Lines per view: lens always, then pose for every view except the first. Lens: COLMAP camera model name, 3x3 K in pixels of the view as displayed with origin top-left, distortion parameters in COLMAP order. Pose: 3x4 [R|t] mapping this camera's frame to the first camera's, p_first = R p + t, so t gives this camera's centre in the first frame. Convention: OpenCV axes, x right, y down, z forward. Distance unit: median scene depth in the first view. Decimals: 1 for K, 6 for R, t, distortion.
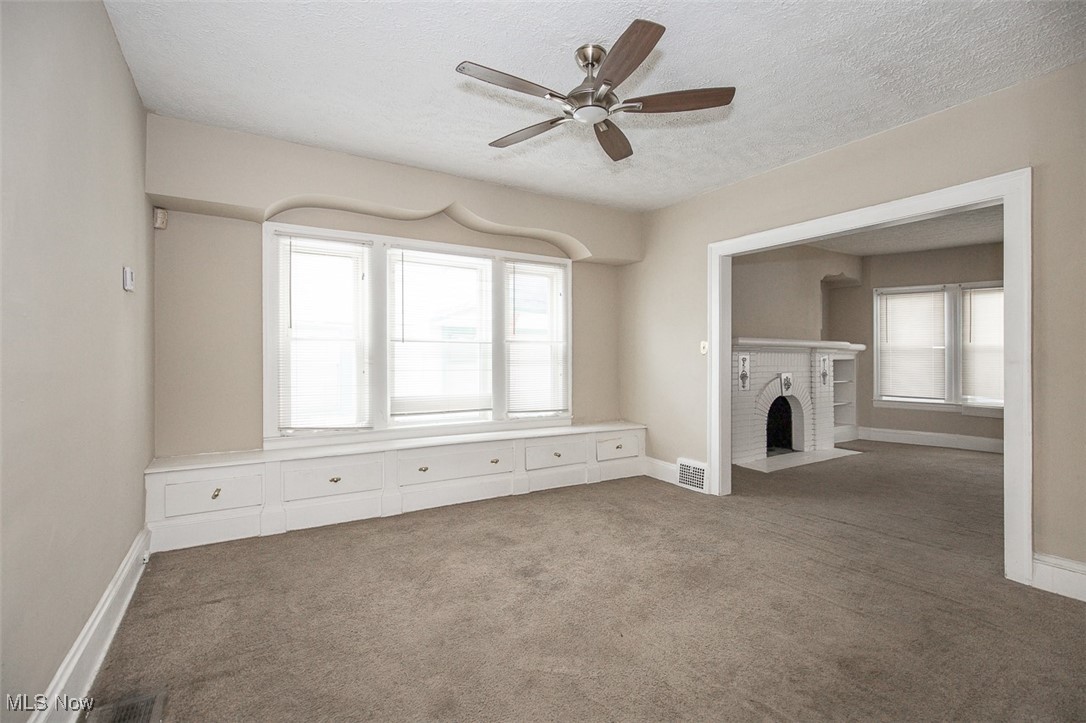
lens RADIAL K [[500.2, 0, 543.0], [0, 500.2, 361.5], [0, 0, 1]] dist [-0.002617, -0.000152]
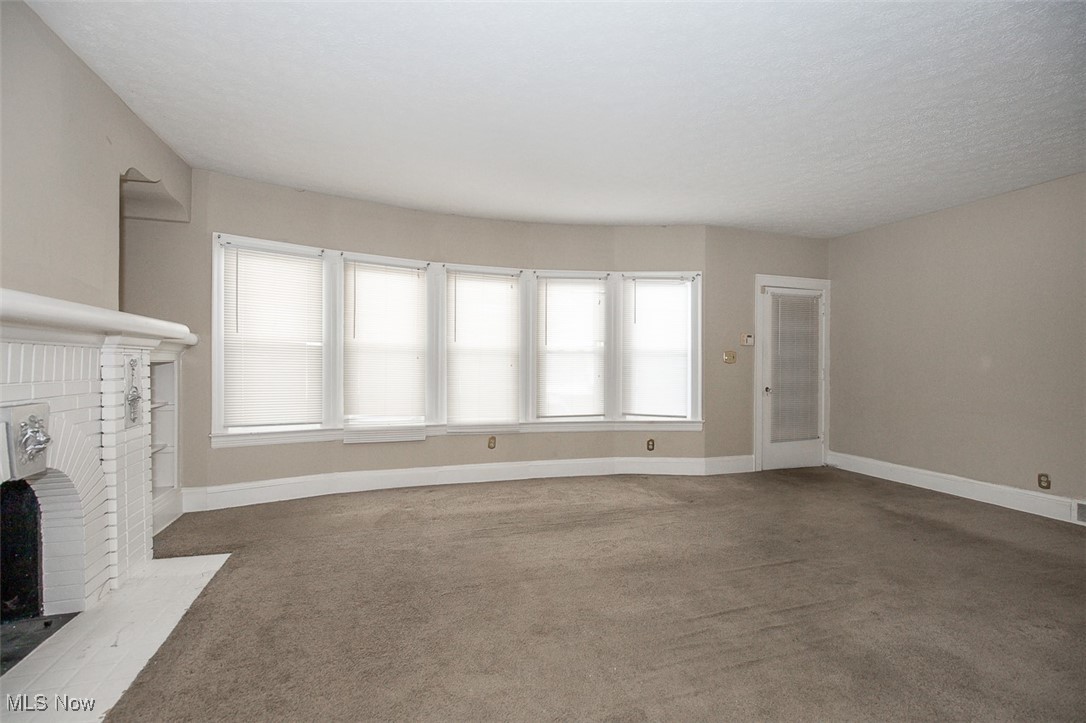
lens RADIAL K [[500.2, 0, 543.0], [0, 500.2, 361.5], [0, 0, 1]] dist [-0.002617, -0.000152]
pose [[0.243592, 0.002338, 0.969875, 0.307911], [-0.006702, 0.999977, -0.000727, -0.008914], [-0.969855, -0.006323, 0.243602, 0.727740]]
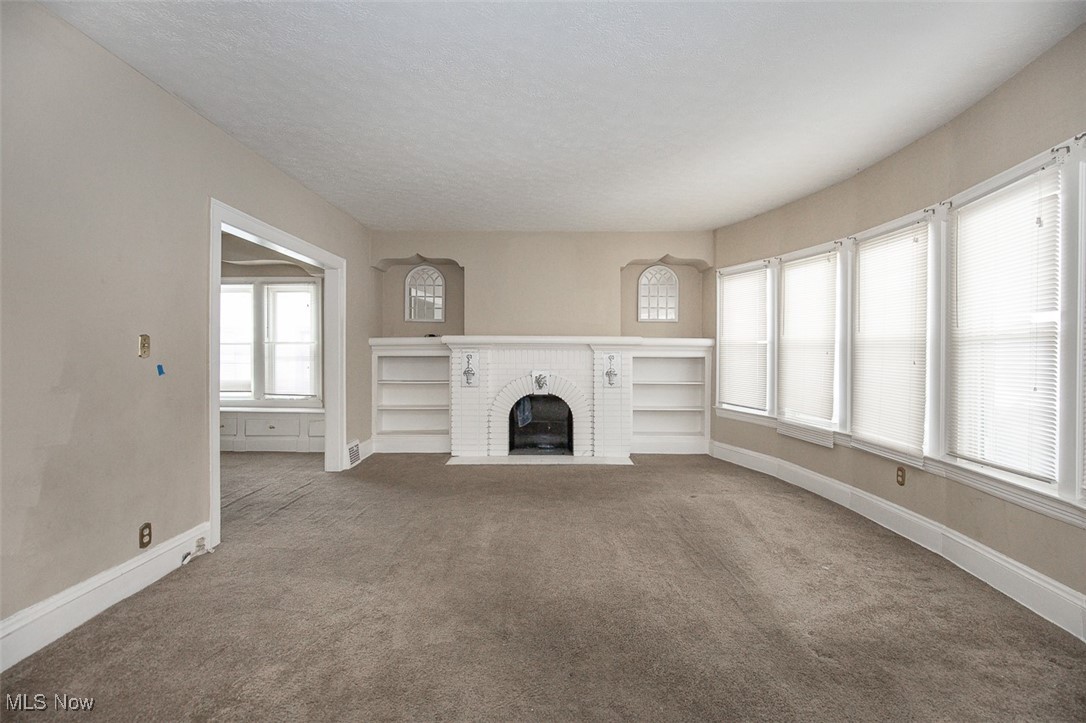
lens RADIAL K [[500.2, 0, 543.0], [0, 500.2, 361.5], [0, 0, 1]] dist [-0.002617, -0.000152]
pose [[0.842656, 0.011000, -0.538340, 1.216504], [-0.004192, 0.999895, 0.013869, -0.010167], [0.538436, -0.009430, 0.842614, 0.234251]]
